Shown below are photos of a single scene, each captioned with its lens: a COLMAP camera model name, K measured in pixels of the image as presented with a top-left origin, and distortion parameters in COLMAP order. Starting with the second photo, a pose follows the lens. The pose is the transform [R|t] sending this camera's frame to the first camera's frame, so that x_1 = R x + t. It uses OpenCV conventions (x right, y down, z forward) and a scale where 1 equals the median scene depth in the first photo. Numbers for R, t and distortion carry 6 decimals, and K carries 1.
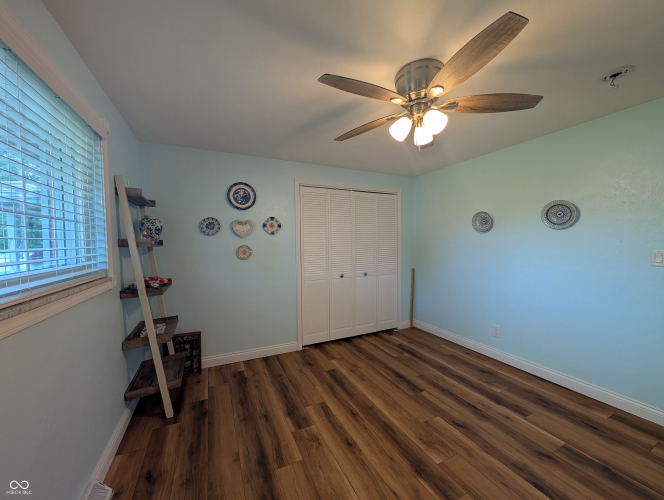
lens RADIAL K [[253.6, 0, 328.8], [0, 253.6, 251.2], [0, 0, 1]] dist [-0.001921, 0.000321]
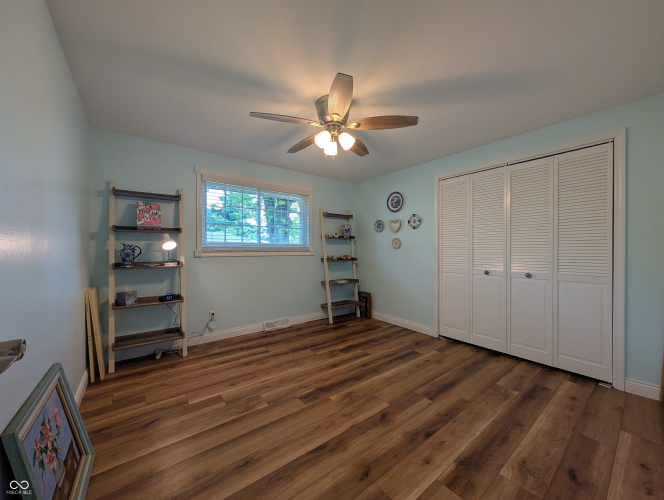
lens RADIAL K [[253.6, 0, 332.1], [0, 253.6, 246.9], [0, 0, 1]] dist [-0.001921, 0.000321]
pose [[0.219288, 0.002104, -0.975658, 1.008924], [-0.038658, 0.999231, -0.006535, 0.050626], [0.974894, 0.039150, 0.219201, 0.420272]]
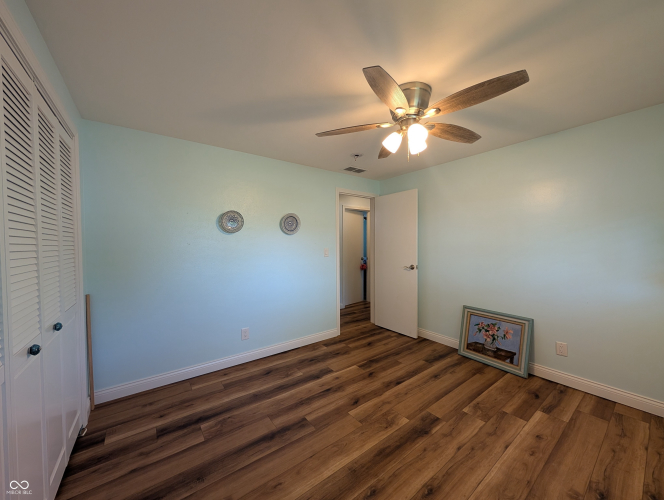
lens RADIAL K [[253.6, 0, 330.9], [0, 253.6, 249.9], [0, 0, 1]] dist [-0.001921, 0.000321]
pose [[-0.196909, -0.006550, 0.980400, -0.416048], [0.044711, 0.998877, 0.015653, -0.014002], [-0.979402, 0.046917, -0.196395, 0.942729]]
